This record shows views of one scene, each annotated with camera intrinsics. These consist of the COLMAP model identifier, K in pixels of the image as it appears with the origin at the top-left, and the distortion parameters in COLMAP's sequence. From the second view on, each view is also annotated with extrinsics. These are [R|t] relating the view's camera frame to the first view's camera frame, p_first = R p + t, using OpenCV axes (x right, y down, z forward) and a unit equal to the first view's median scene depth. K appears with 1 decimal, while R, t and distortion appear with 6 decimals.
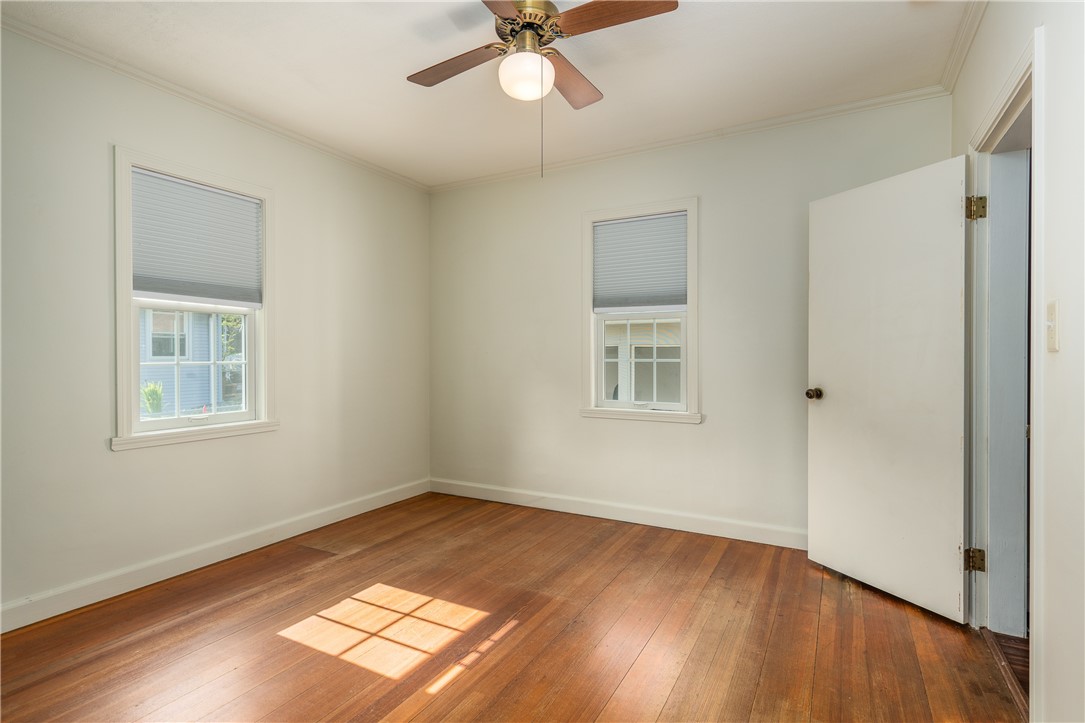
lens RADIAL K [[533.3, 0, 542.5], [0, 533.3, 361.5], [0, 0, 1]] dist [0.004225, 0.000597]
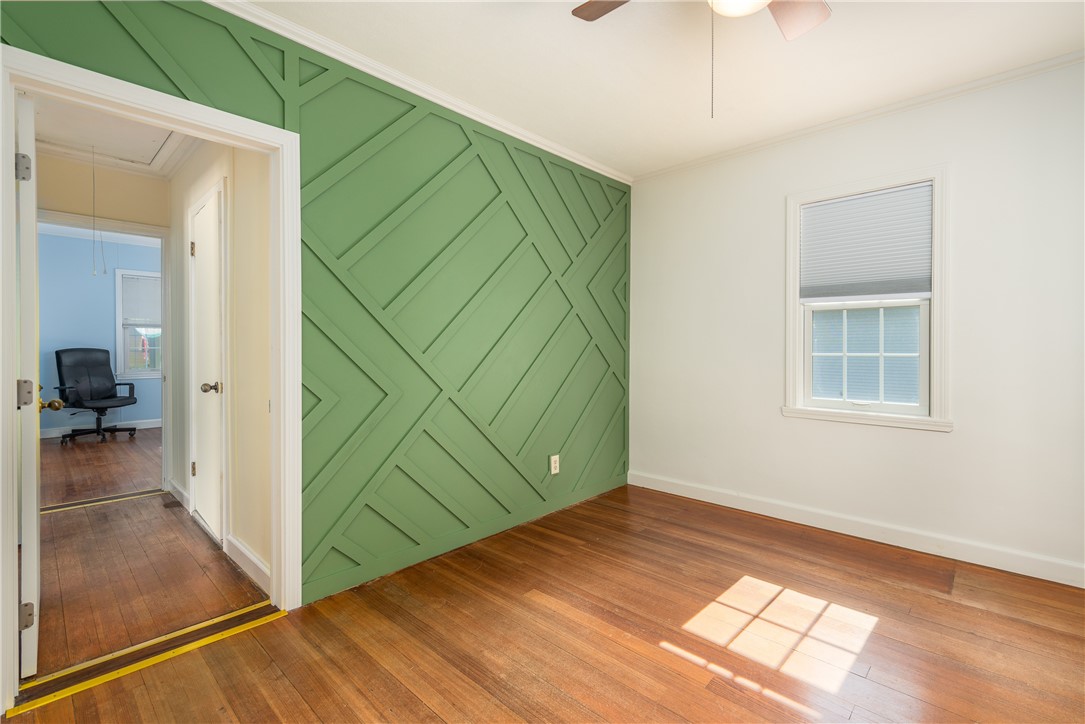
lens RADIAL K [[500.1, 0, 540.2], [0, 500.1, 352.9], [0, 0, 1]] dist [0.001398, 0.000036]
pose [[-0.276432, 0.007256, -0.961006, 0.554420], [-0.013056, 0.999851, 0.011305, -0.003906], [0.960945, 0.015672, -0.276296, 0.656744]]
